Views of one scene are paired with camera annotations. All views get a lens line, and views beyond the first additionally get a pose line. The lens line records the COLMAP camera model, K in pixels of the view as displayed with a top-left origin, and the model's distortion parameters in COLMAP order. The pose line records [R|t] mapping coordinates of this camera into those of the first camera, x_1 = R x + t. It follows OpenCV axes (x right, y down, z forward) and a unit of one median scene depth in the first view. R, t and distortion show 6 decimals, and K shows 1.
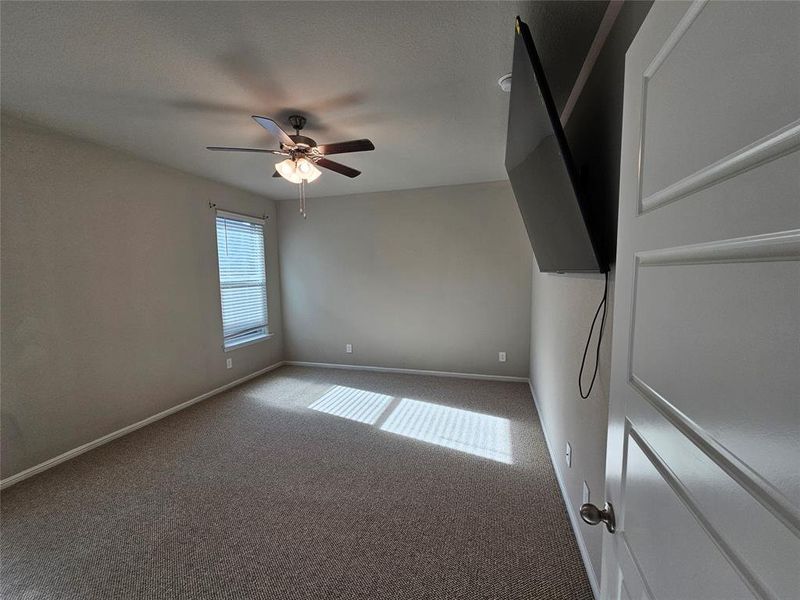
lens RADIAL K [[323.4, 0, 398.3], [0, 323.4, 296.4], [0, 0, 1]] dist [-0.000853, 0.000077]
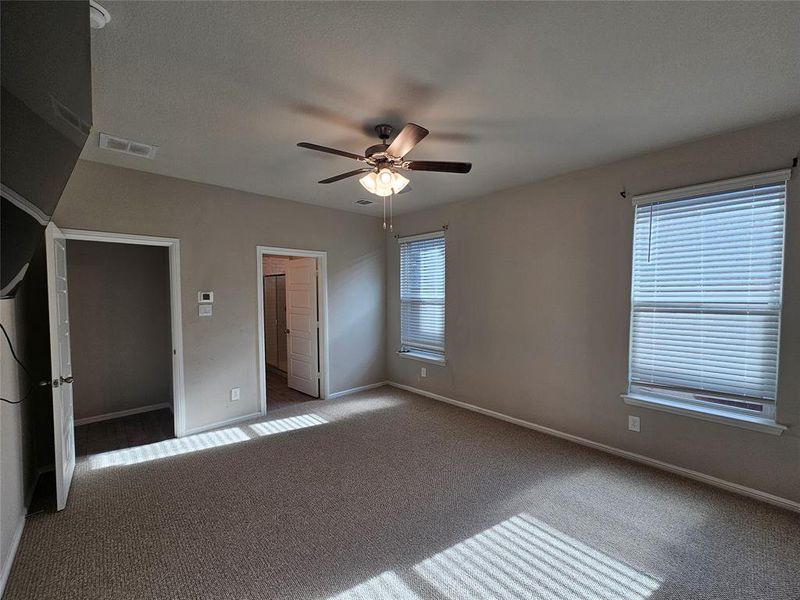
lens RADIAL K [[323.4, 0, 399.1], [0, 323.4, 306.1], [0, 0, 1]] dist [-0.000853, 0.000077]
pose [[-0.484848, 0.060621, -0.872495, 0.303056], [-0.053775, 0.993641, 0.098921, -0.079257], [0.872944, 0.094880, -0.478505, 0.940662]]
